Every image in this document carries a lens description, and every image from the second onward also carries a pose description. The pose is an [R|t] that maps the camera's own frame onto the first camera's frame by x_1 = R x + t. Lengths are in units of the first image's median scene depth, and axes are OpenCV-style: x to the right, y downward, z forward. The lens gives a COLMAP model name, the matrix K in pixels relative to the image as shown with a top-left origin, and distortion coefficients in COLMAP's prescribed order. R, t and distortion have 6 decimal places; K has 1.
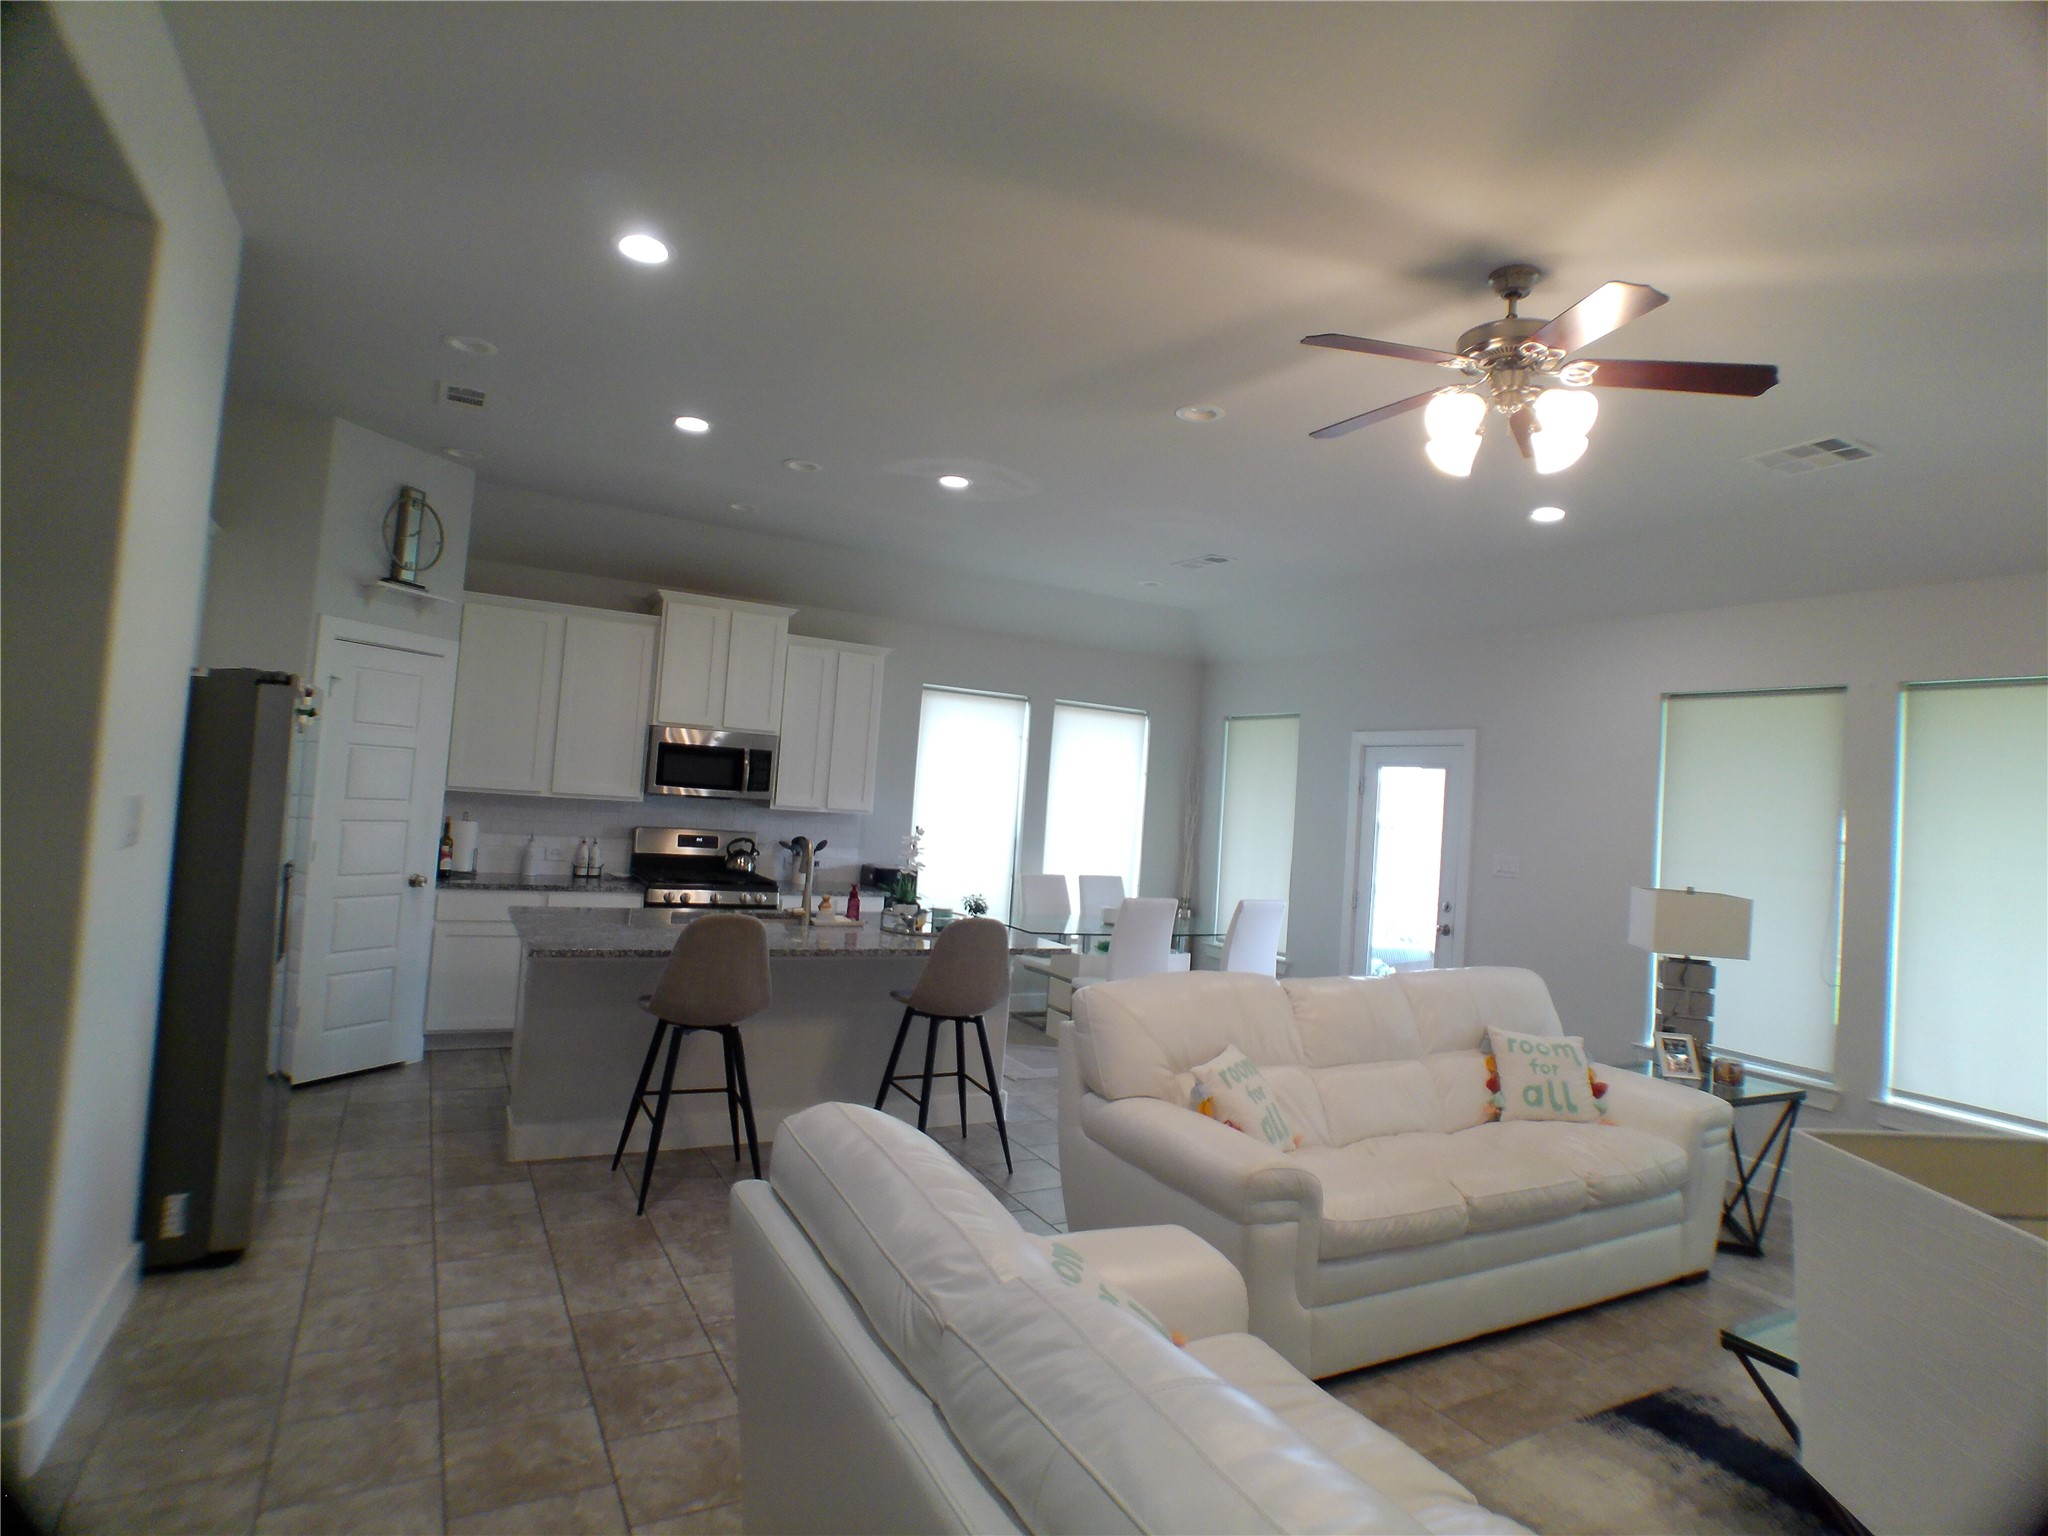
lens RADIAL K [[1116.9, 0, 1044.8], [0, 1116.9, 737.1], [0, 0, 1]] dist [-0.021385, -0.000586]
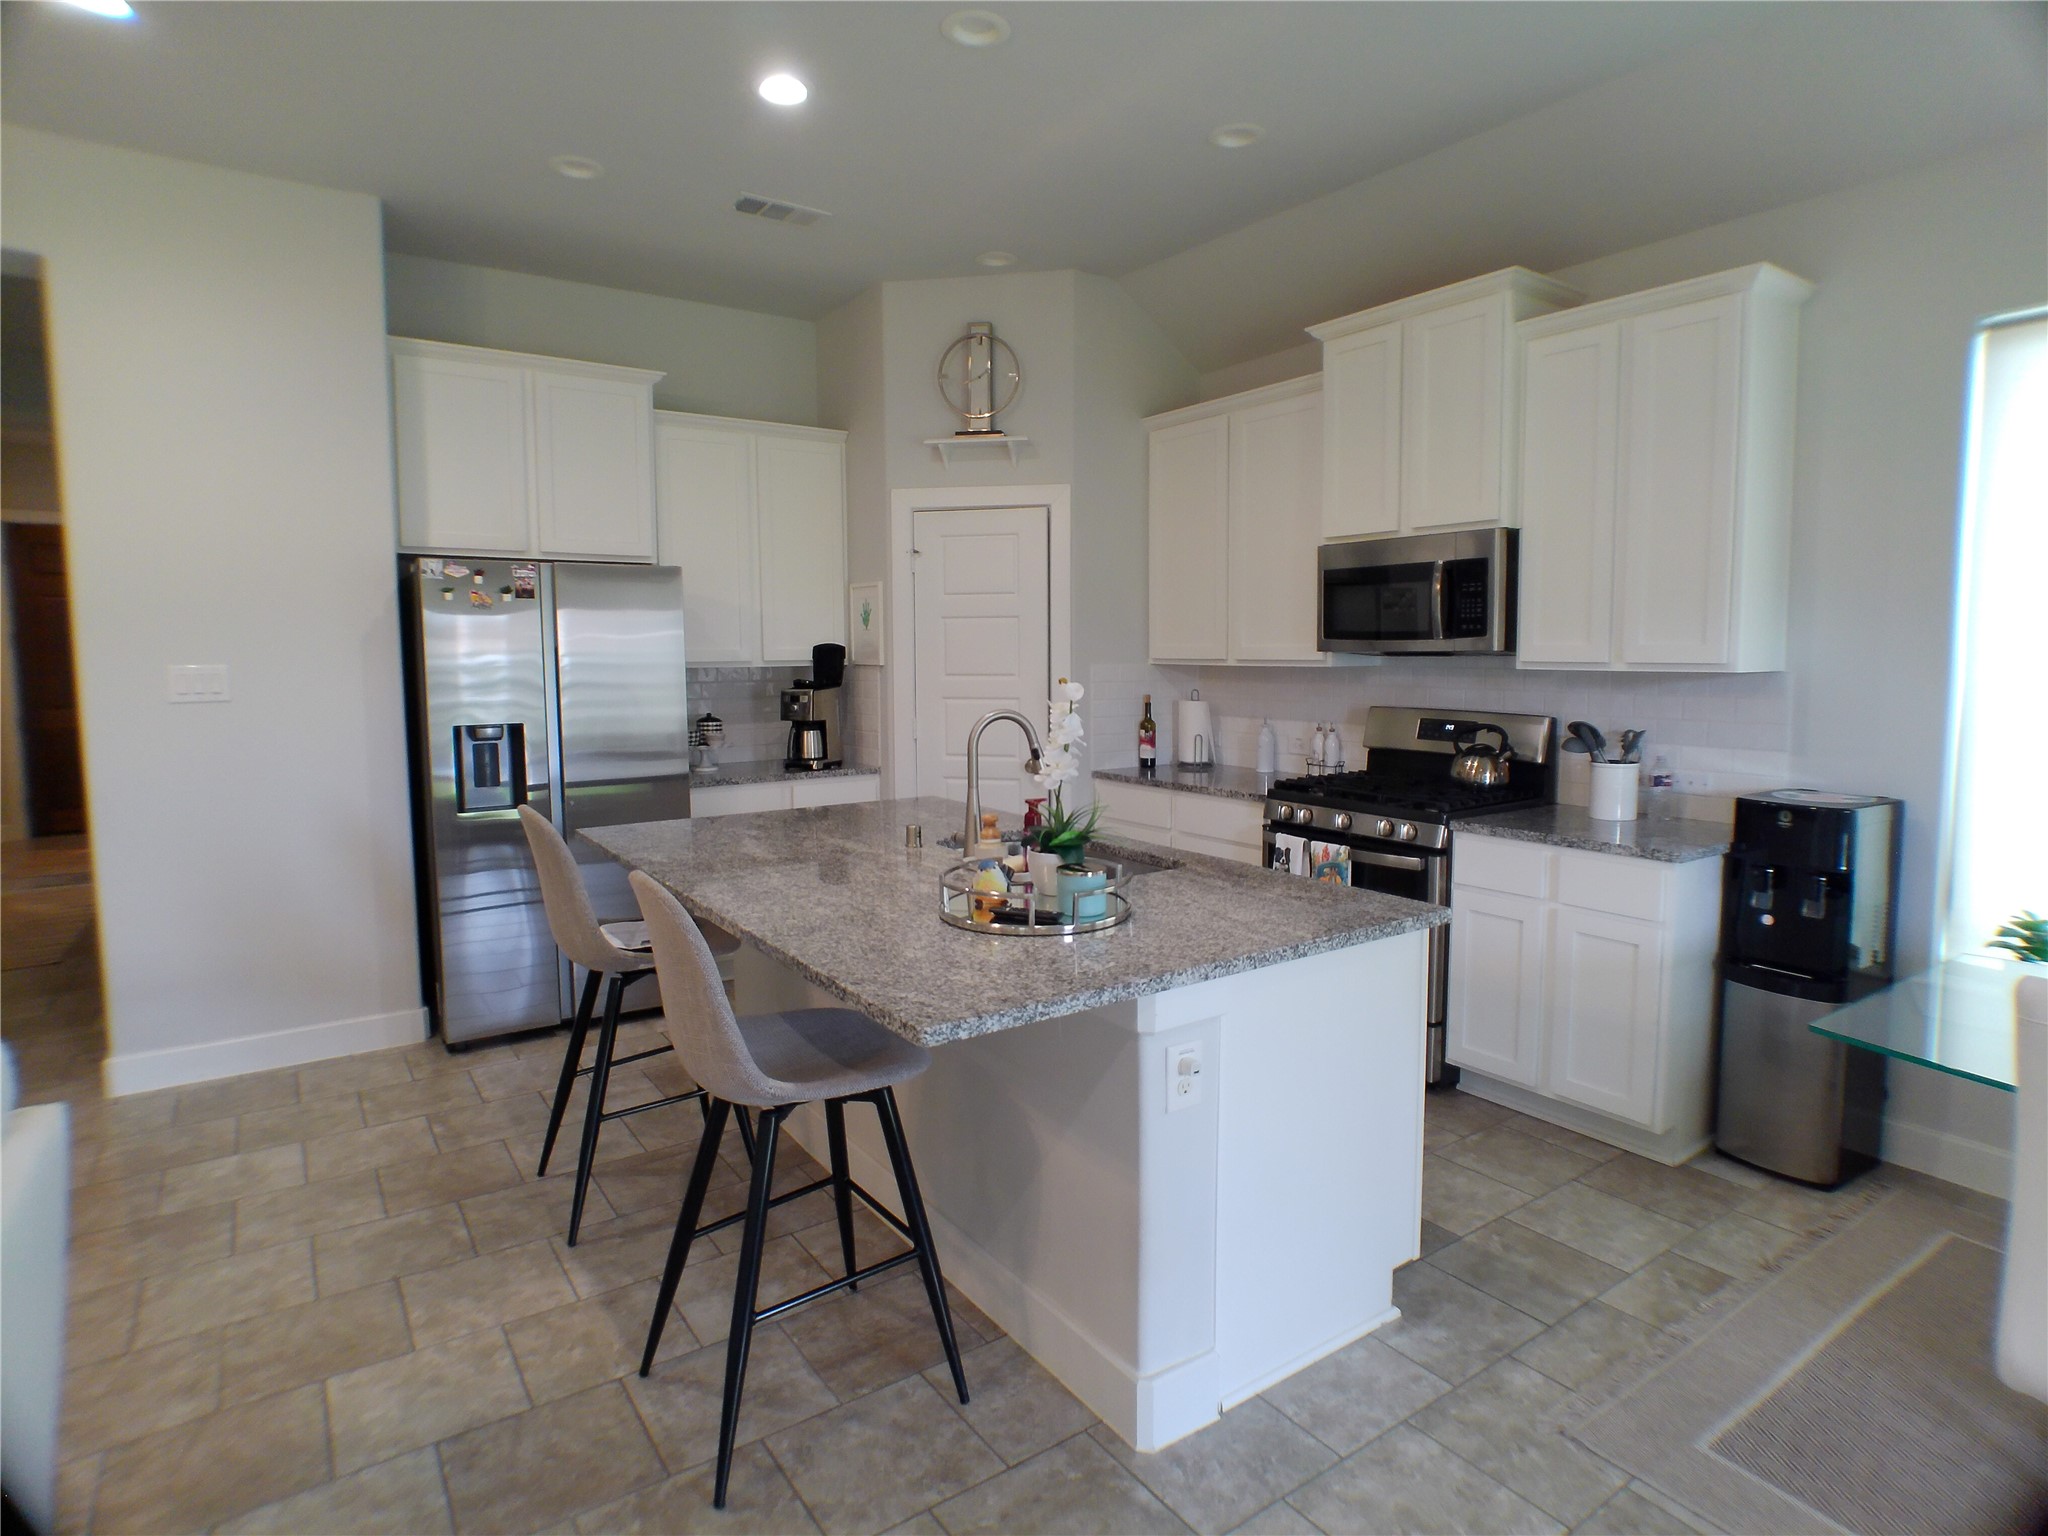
lens RADIAL K [[1116.9, 0, 1034.5], [0, 1116.9, 746.0], [0, 0, 1]] dist [-0.021385, -0.000586]
pose [[0.096954, 0.018893, -0.995110, 0.252575], [0.068191, 0.997344, 0.025579, 0.072053], [0.992950, -0.070337, 0.095408, 0.726095]]
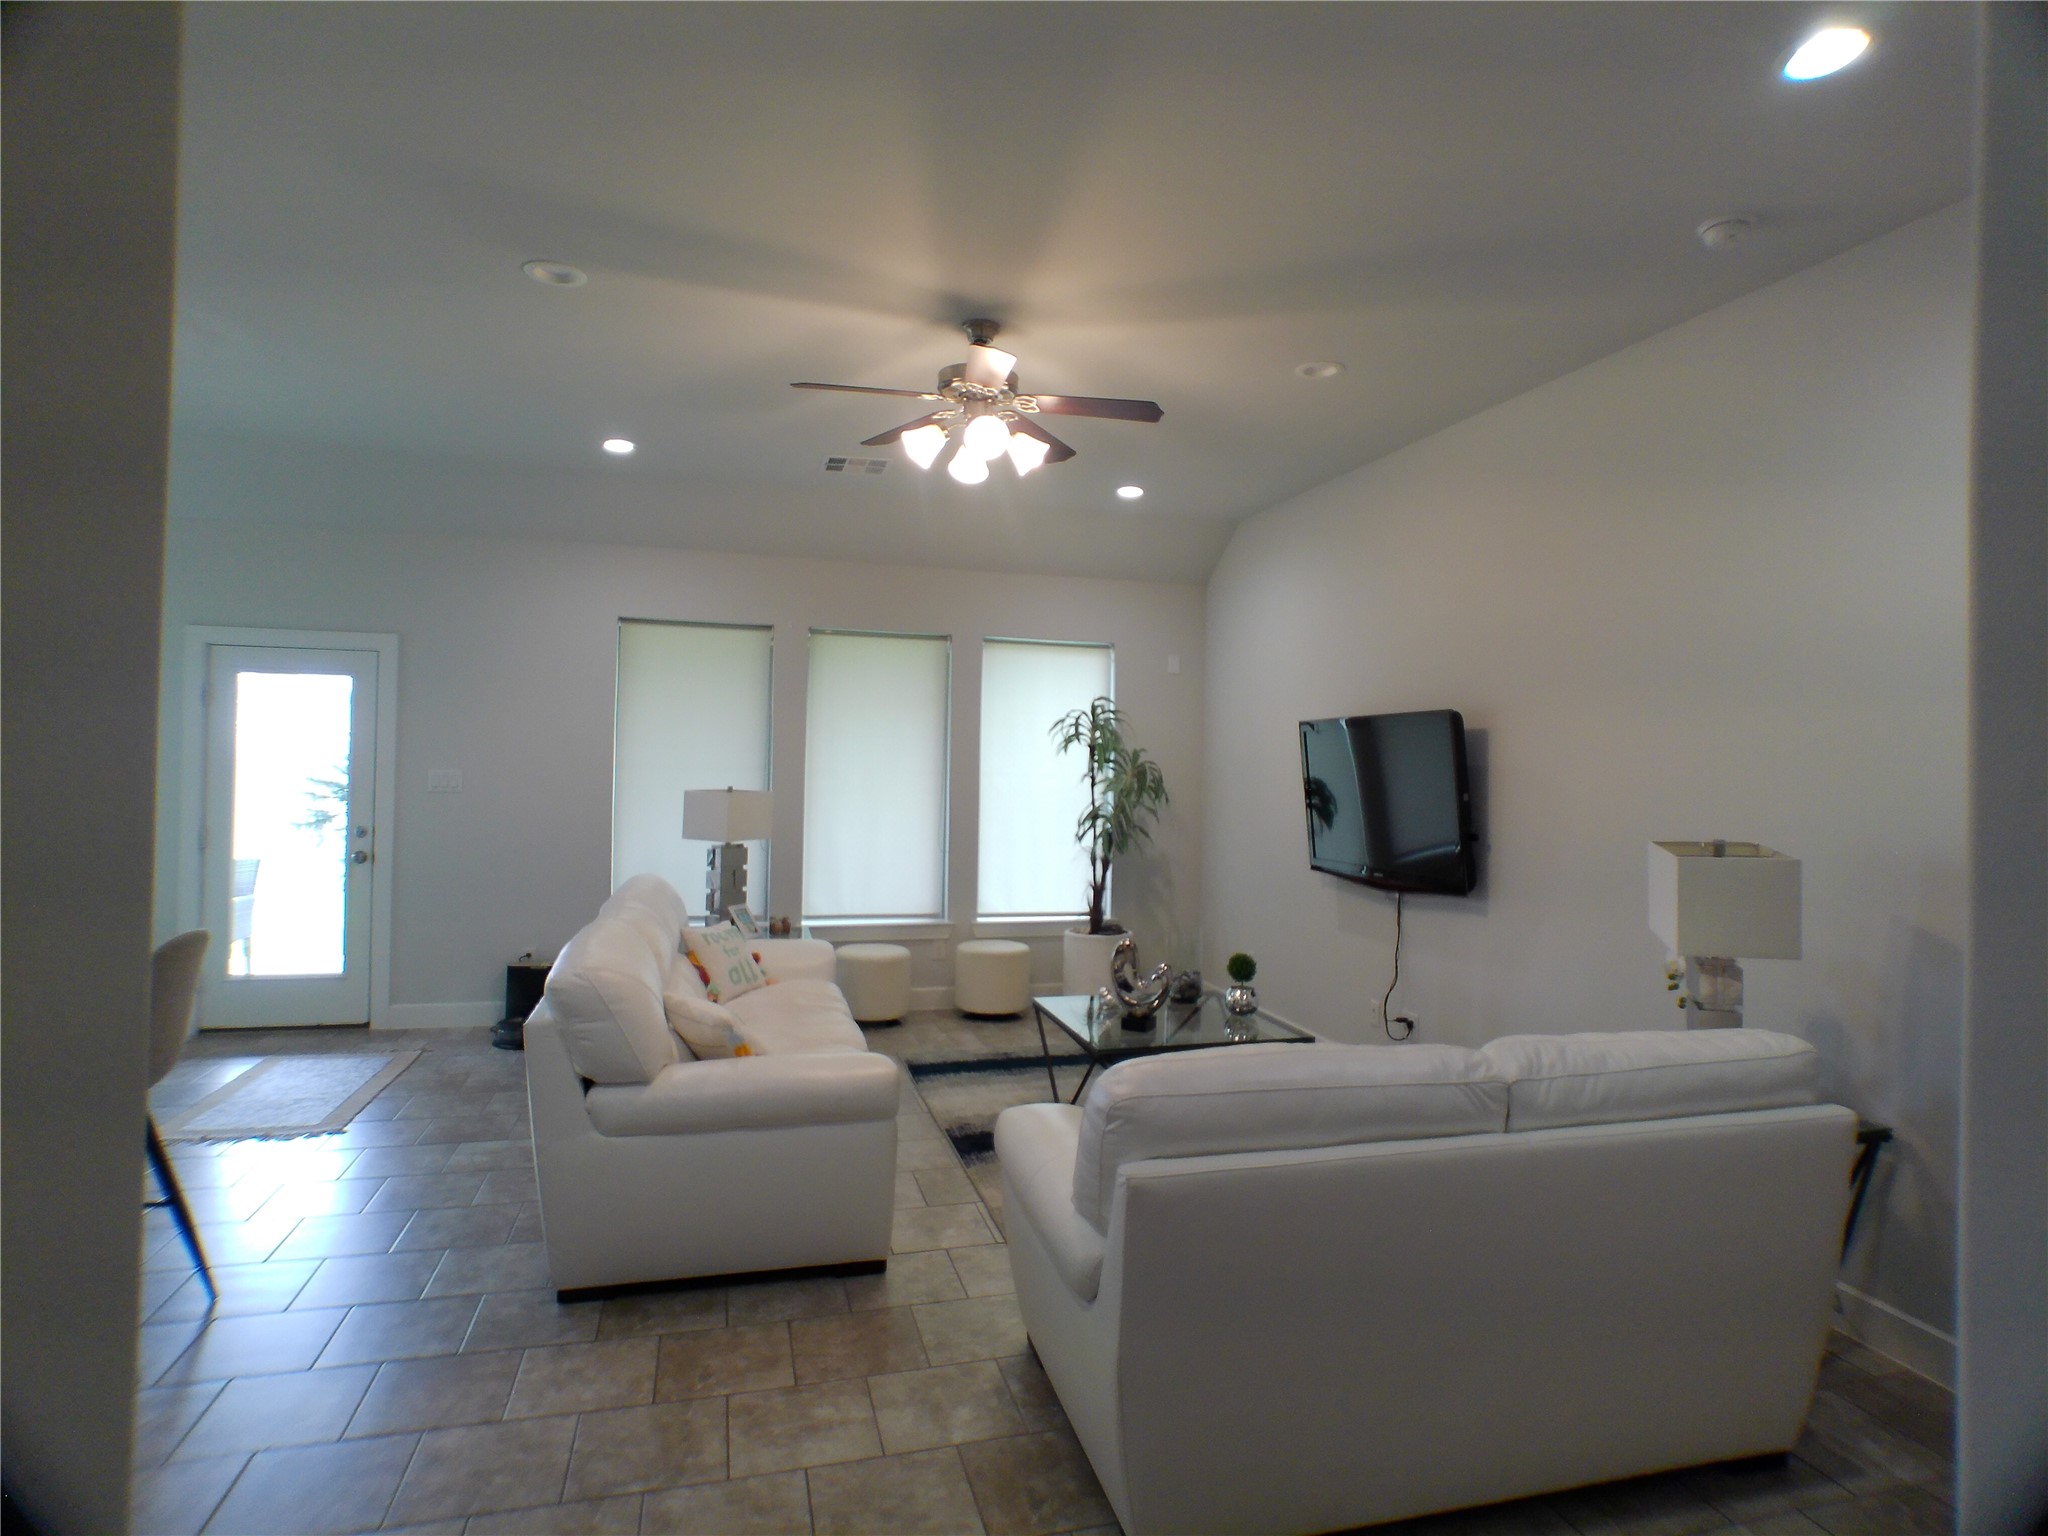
lens RADIAL K [[1116.9, 0, 1044.9], [0, 1116.9, 736.9], [0, 0, 1]] dist [-0.021385, -0.000586]
pose [[0.235162, -0.046160, 0.970859, -0.358600], [-0.060203, 0.996262, 0.061951, -0.011344], [-0.970090, -0.073017, 0.231504, 0.255062]]
